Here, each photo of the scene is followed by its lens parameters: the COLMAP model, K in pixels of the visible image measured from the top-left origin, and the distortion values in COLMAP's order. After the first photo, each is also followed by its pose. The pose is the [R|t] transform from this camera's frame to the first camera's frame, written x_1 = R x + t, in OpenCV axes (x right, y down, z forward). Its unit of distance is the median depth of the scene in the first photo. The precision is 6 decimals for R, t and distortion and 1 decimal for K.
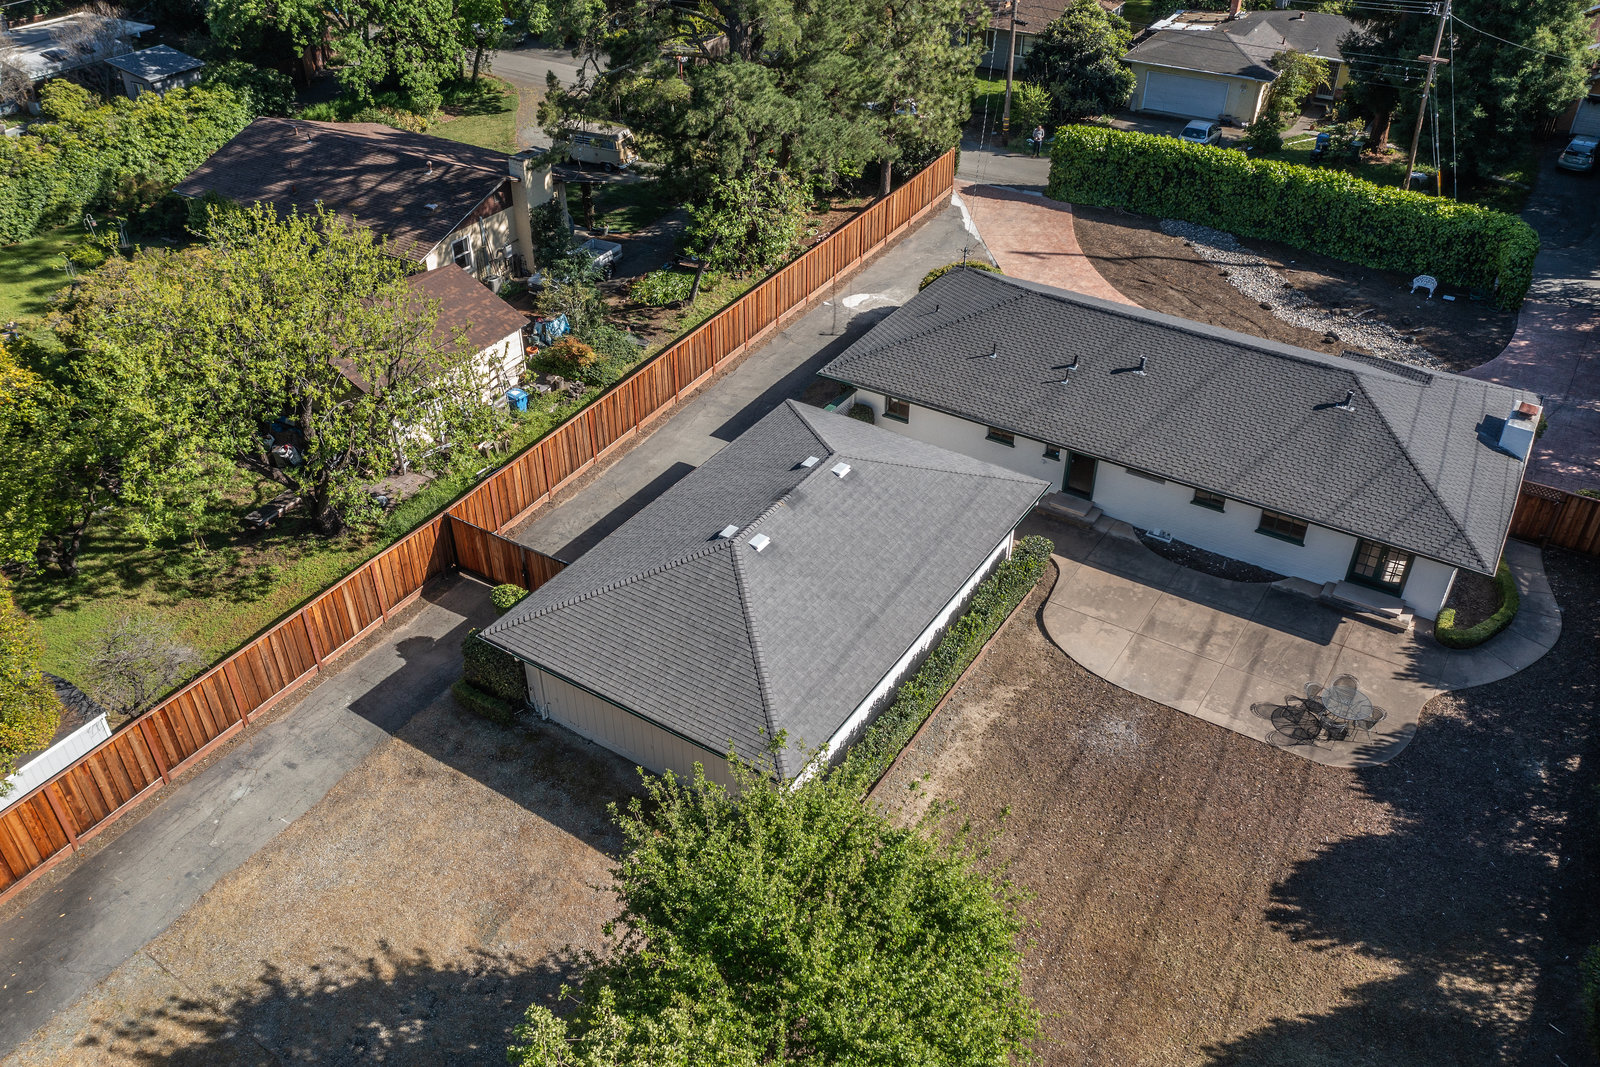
lens RADIAL K [[1258.9, 0, 800.0], [0, 1258.9, 533.5], [0, 0, 1]] dist [-0.017558, 0.007637]
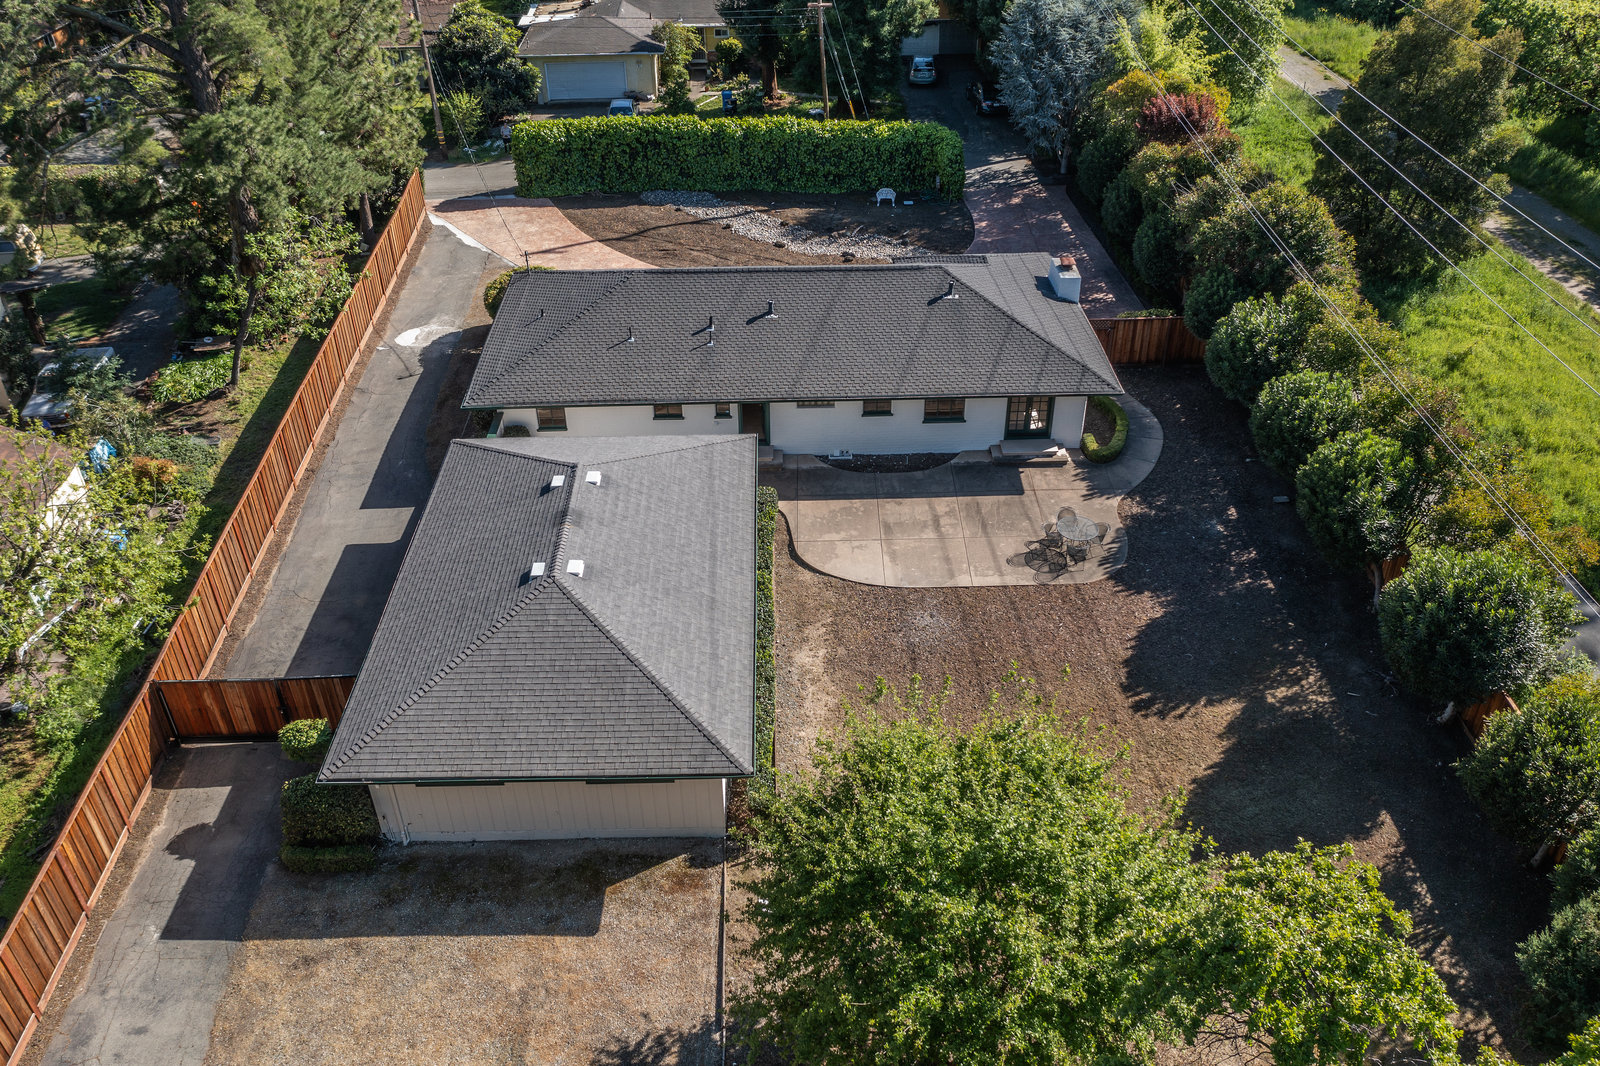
lens RADIAL K [[1258.9, 0, 800.0], [0, 1258.9, 533.0], [0, 0, 1]] dist [-0.017558, 0.007637]
pose [[0.829906, -0.325734, 0.452938, -0.209783], [0.331015, 0.941009, 0.070223, -0.019080], [-0.449093, 0.091651, 0.888772, 0.053869]]
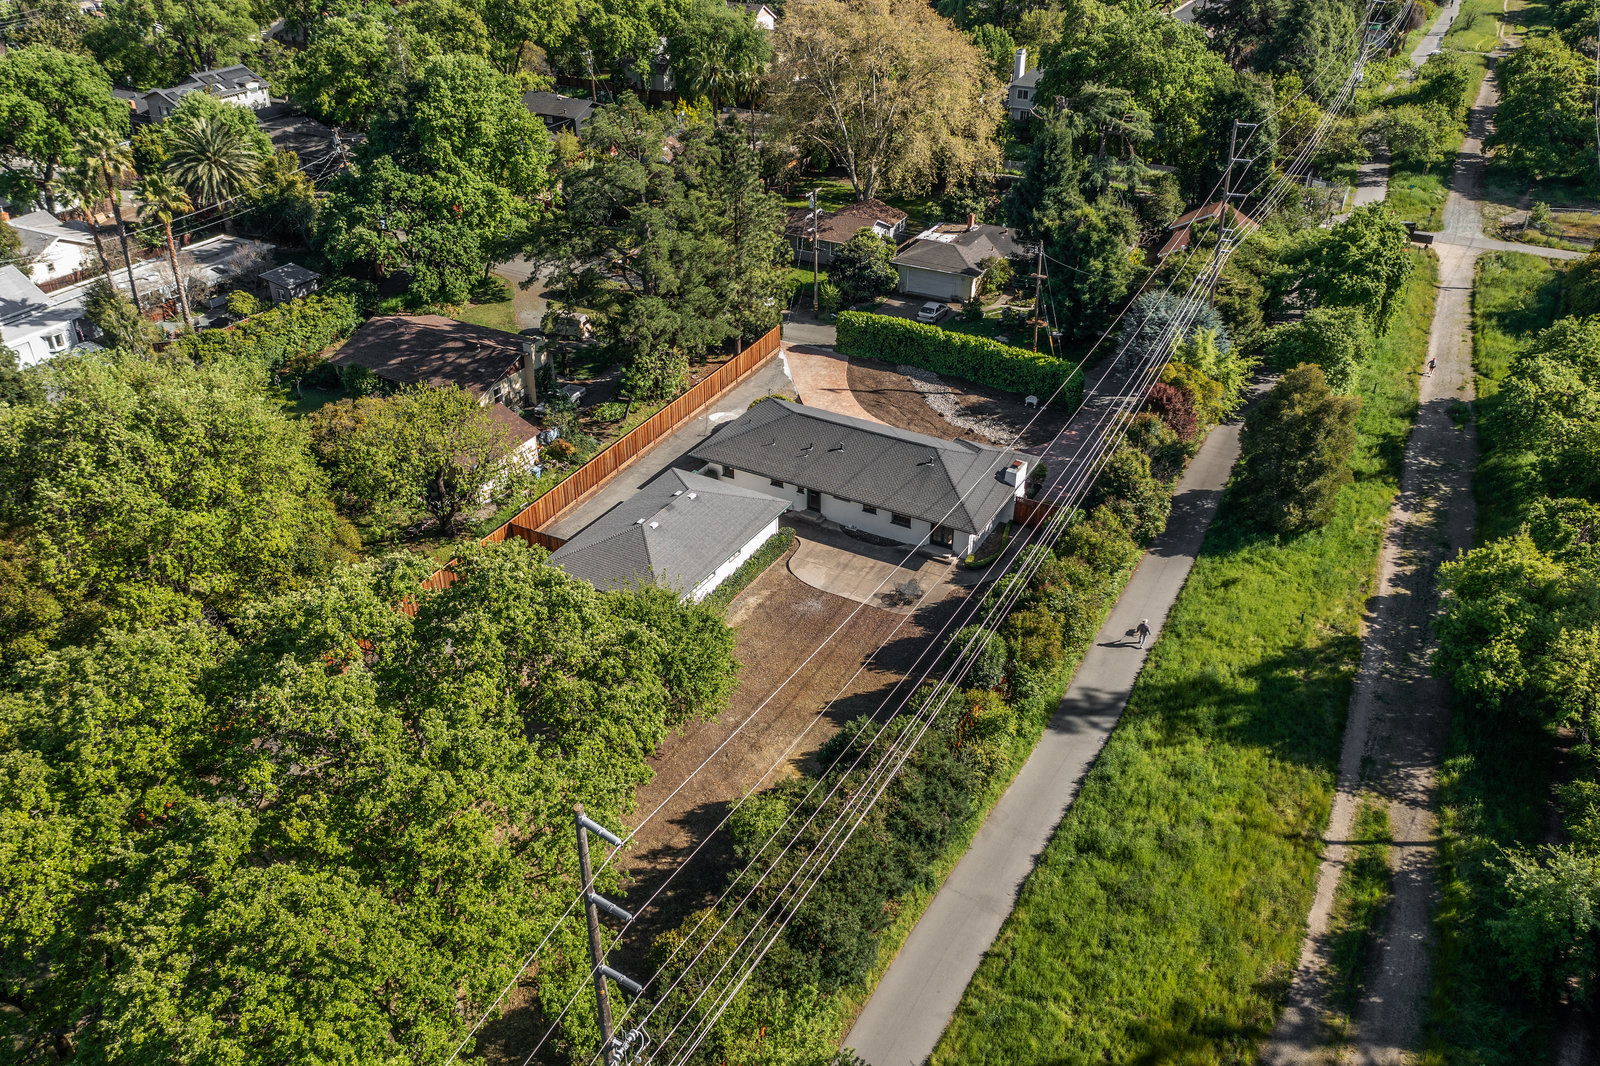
lens RADIAL K [[1258.9, 0, 800.0], [0, 1258.9, 533.0], [0, 0, 1]] dist [-0.017558, 0.007637]
pose [[0.998729, -0.023577, 0.044556, 0.089568], [0.026941, 0.996707, -0.076481, 0.138983], [-0.042606, 0.077584, 0.996075, -0.893663]]
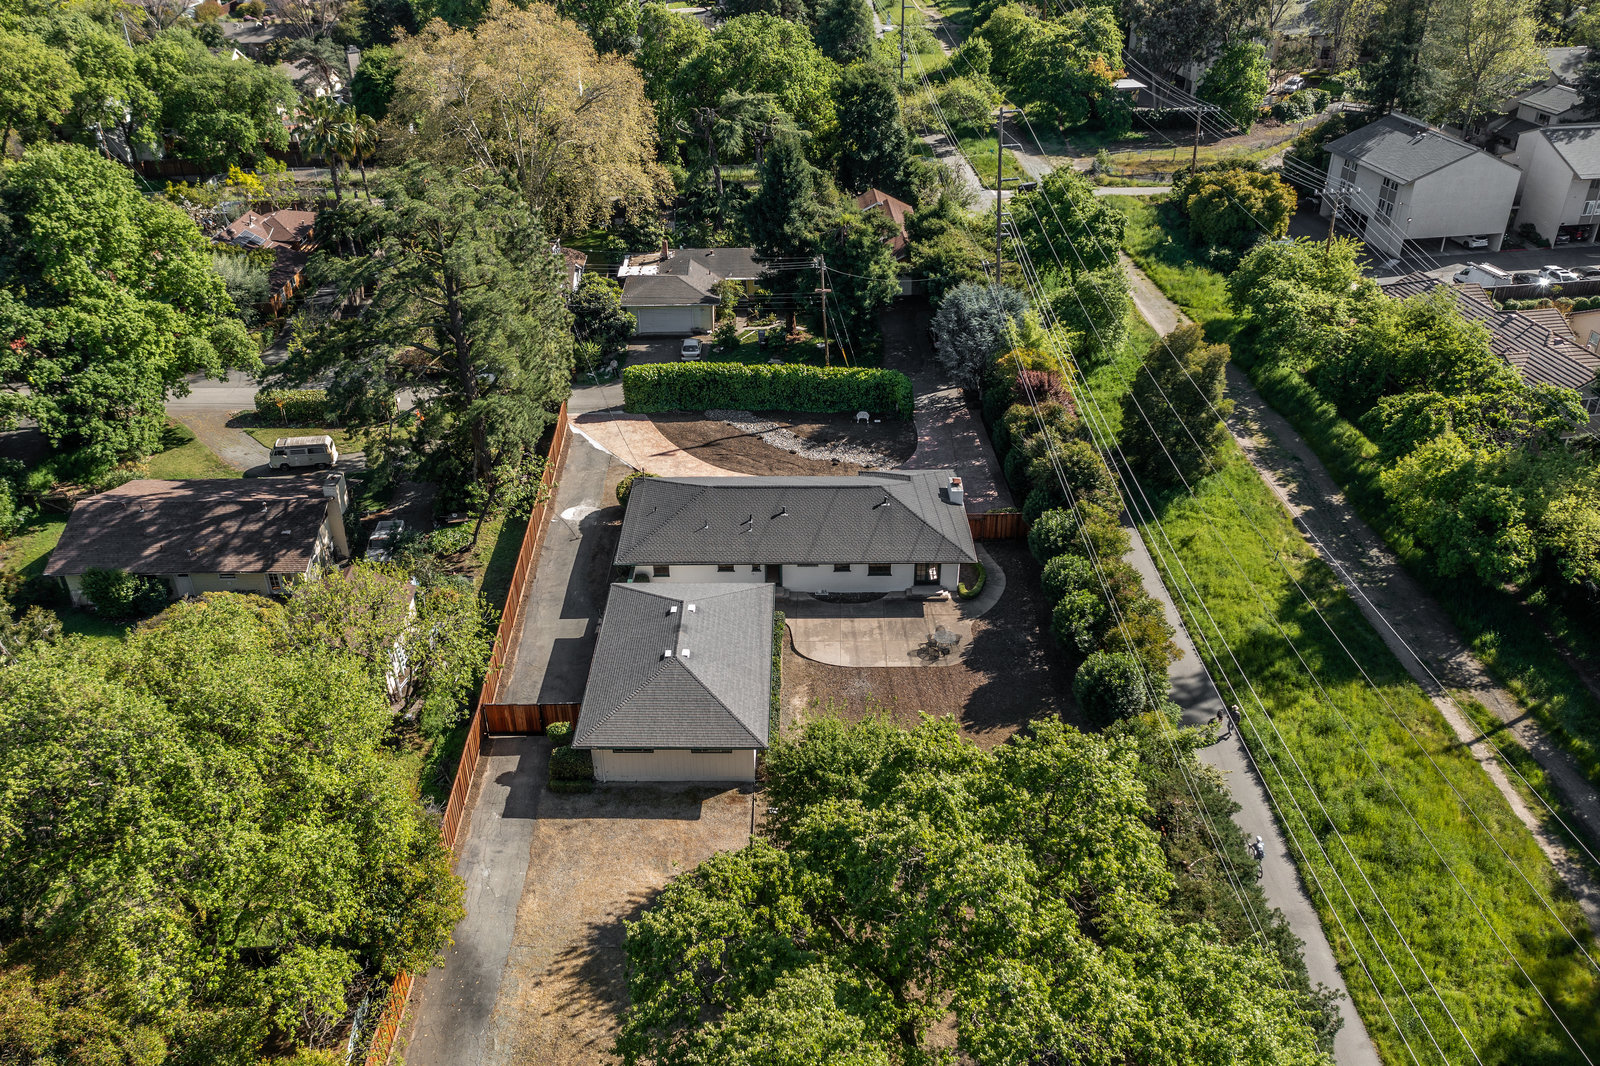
lens RADIAL K [[1258.9, 0, 800.0], [0, 1258.9, 533.0], [0, 0, 1]] dist [-0.017558, 0.007637]
pose [[0.844338, -0.278632, 0.457666, -0.494658], [0.315835, 0.948801, -0.005037, -0.071208], [-0.432831, 0.148800, 0.889110, -0.585937]]
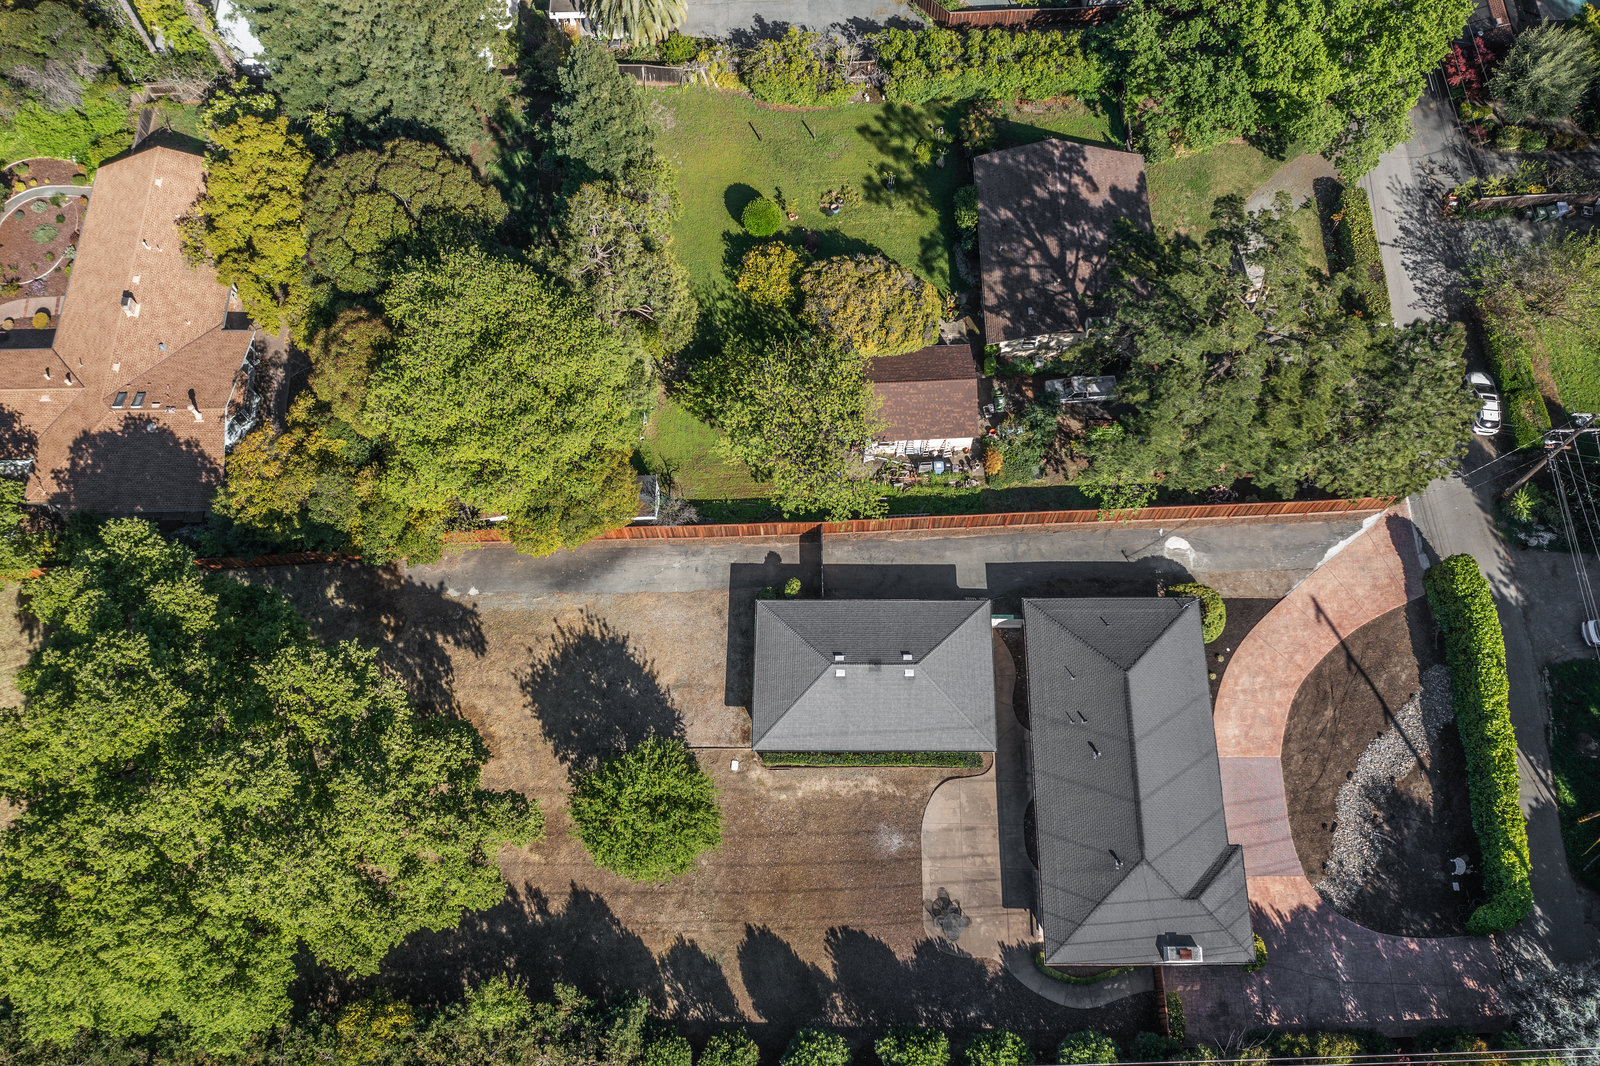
lens RADIAL K [[1258.9, 0, 800.0], [0, 1258.9, 533.0], [0, 0, 1]] dist [-0.017558, 0.007637]
pose [[0.529453, 0.779622, -0.334469, 0.336730], [-0.468390, 0.597367, 0.650971, -1.086094], [0.707312, -0.187996, 0.681445, -0.389829]]
